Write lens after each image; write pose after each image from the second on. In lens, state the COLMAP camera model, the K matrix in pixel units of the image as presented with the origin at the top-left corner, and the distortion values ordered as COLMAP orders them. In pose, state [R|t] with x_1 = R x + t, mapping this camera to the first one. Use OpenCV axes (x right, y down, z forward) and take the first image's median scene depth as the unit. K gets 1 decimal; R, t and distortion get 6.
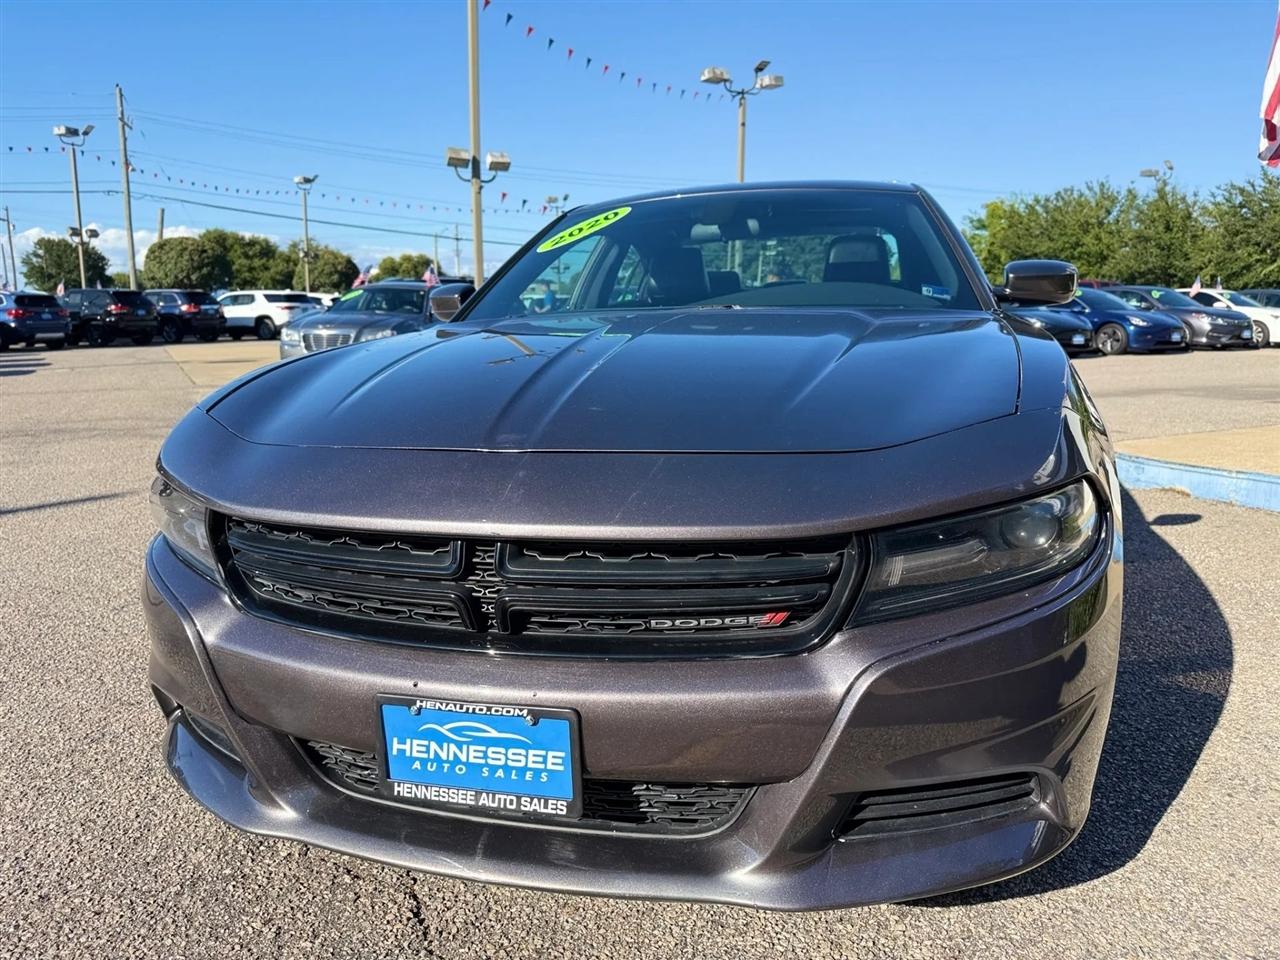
lens RADIAL K [[924.0, 0, 639.2], [0, 924.0, 474.0], [0, 0, 1]] dist [0.001201, -0.000124]
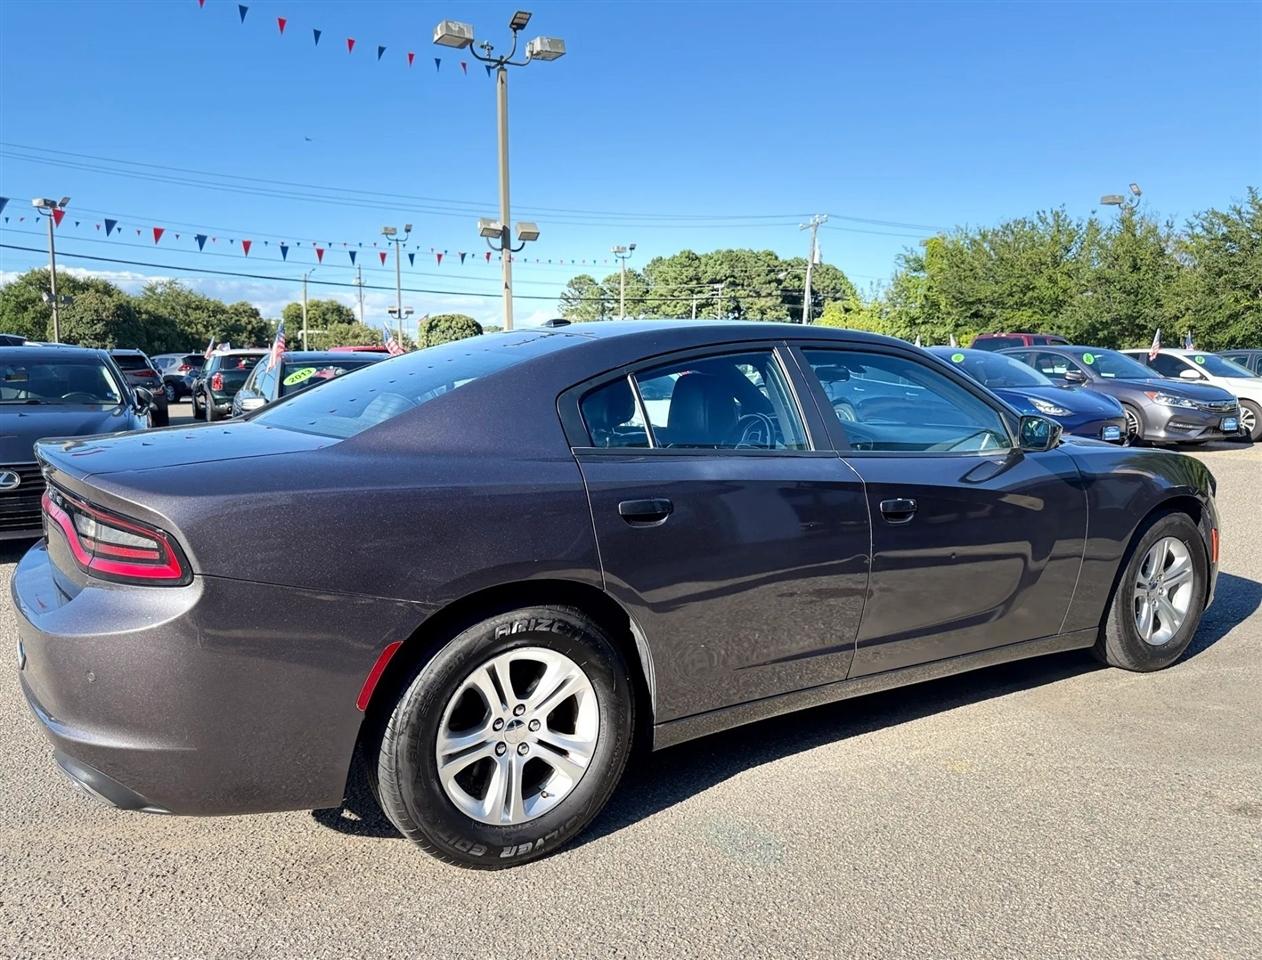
lens RADIAL K [[977.4, 0, 633.5], [0, 977.4, 506.7], [0, 0, 1]] dist [0.006662, -0.004940]
pose [[0.999678, -0.003012, 0.025188, 0.195711], [0.003690, 0.999631, -0.026922, -0.064703], [-0.025098, 0.027007, 0.999320, 0.289130]]
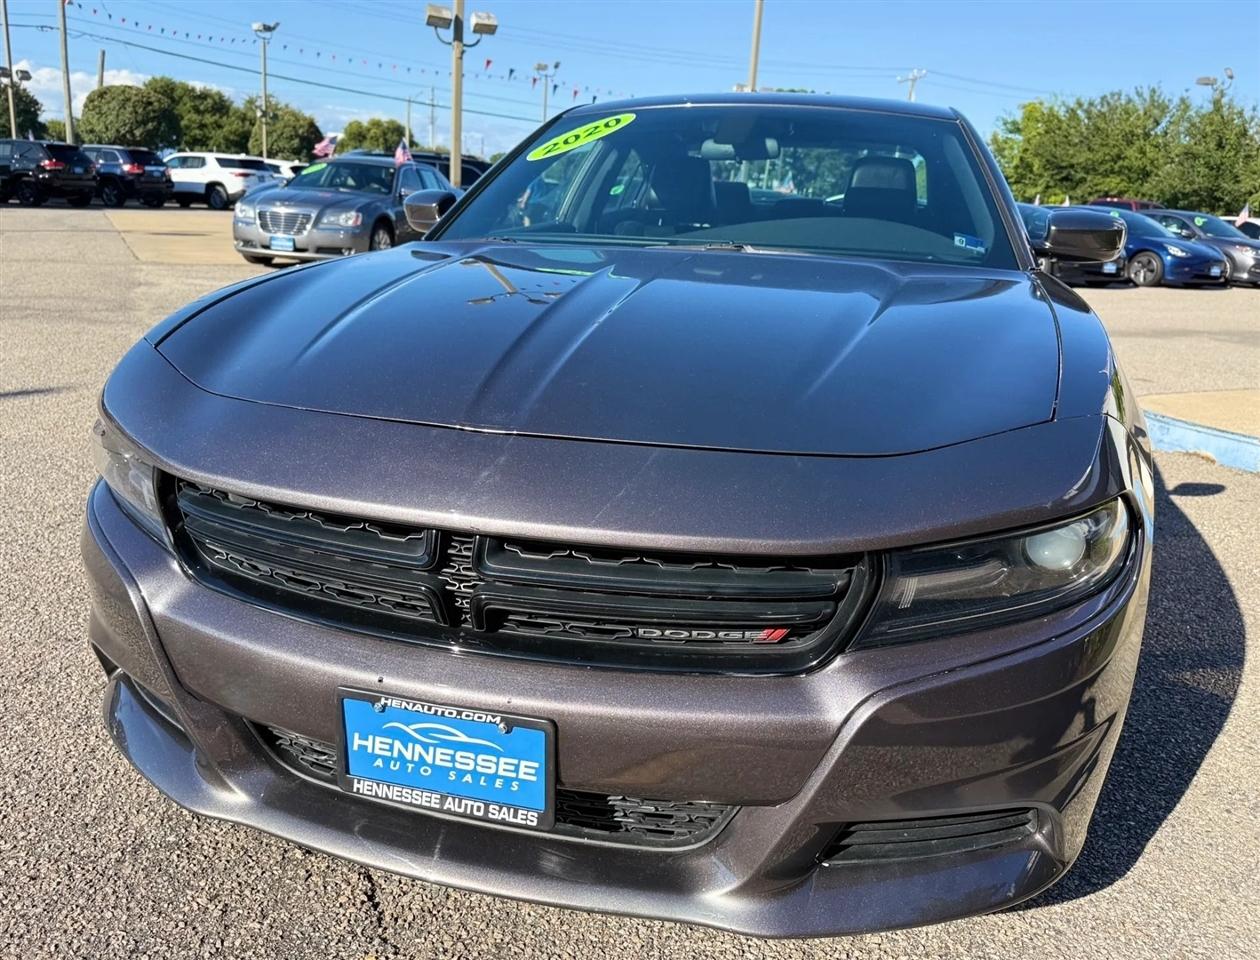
lens RADIAL K [[996.0, 0, 630.0], [0, 996.0, 480.0], [0, 0, 1]] dist [0.004192, -0.004090]
pose [[0.998158, 0.058692, 0.015379, -0.001032], [-0.059933, 0.993249, 0.099323, -0.004475], [-0.009445, -0.100062, 0.994936, 0.001290]]
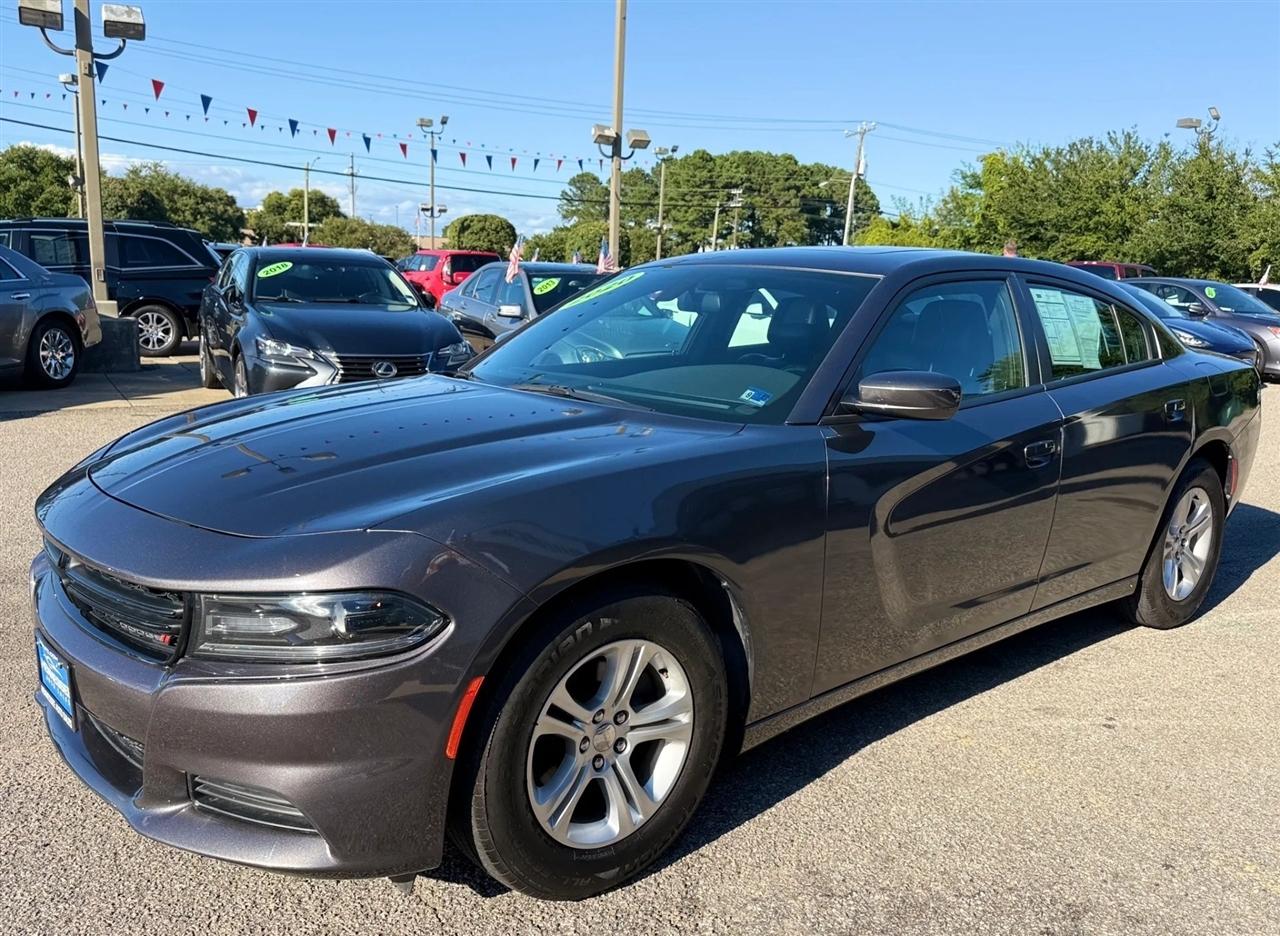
lens RADIAL K [[1049.9, 0, 641.3], [0, 1049.9, 498.0], [0, 0, 1]] dist [-0.006028, 0.012214]
pose [[0.998368, 0.029175, 0.049102, 0.101109], [-0.031144, 0.998721, 0.039825, -0.055180], [-0.047877, -0.041289, 0.997999, 0.224005]]
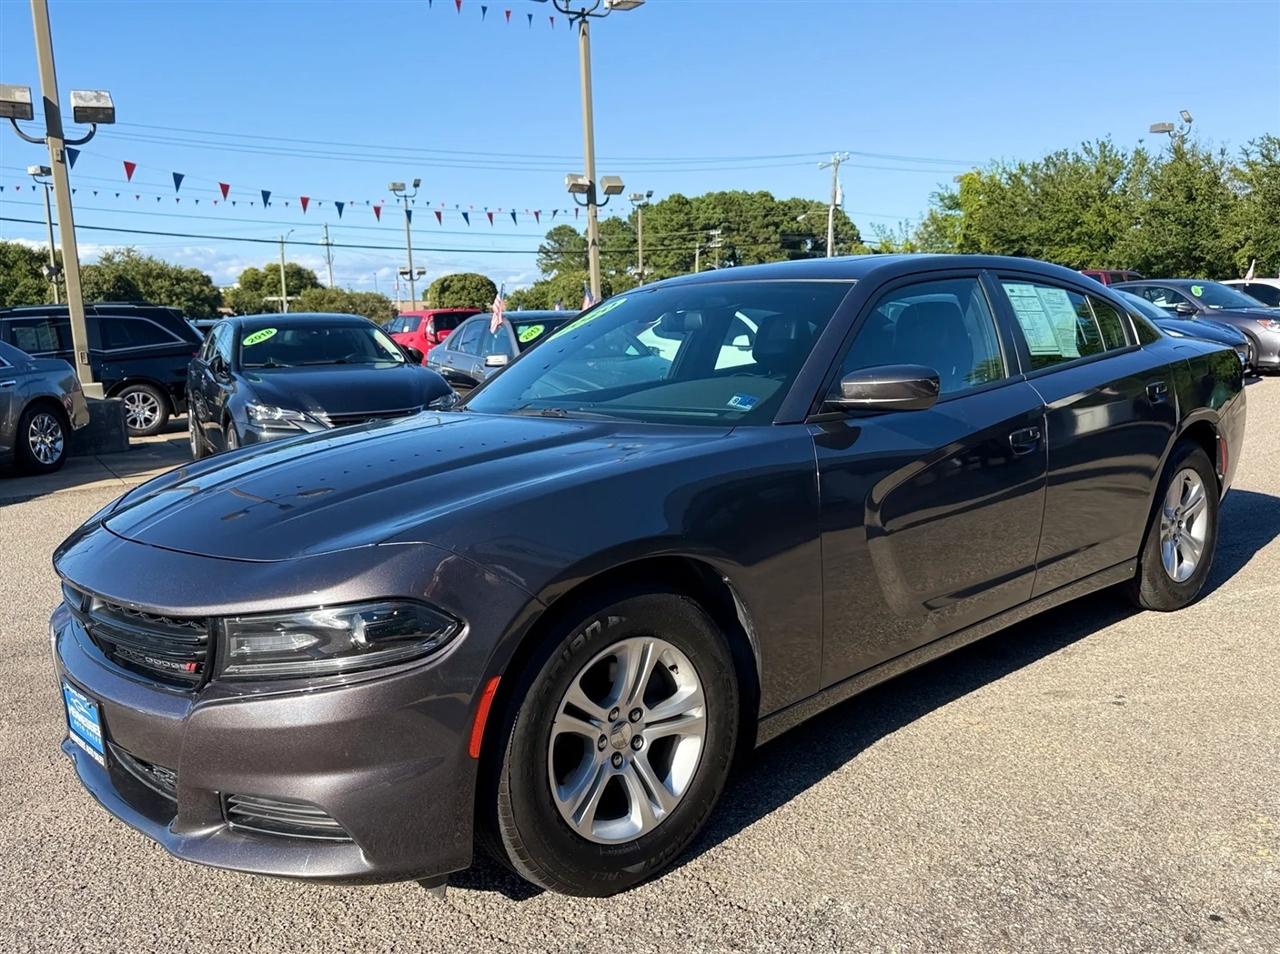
lens RADIAL K [[1069.2, 0, 643.1], [0, 1069.2, 506.6], [0, 0, 1]] dist [0.013192, -0.016638]
pose [[0.997637, -0.046704, 0.050386, 0.101085], [0.046738, 0.998907, 0.000506, -0.051023], [-0.050355, 0.001850, 0.998730, 0.218546]]
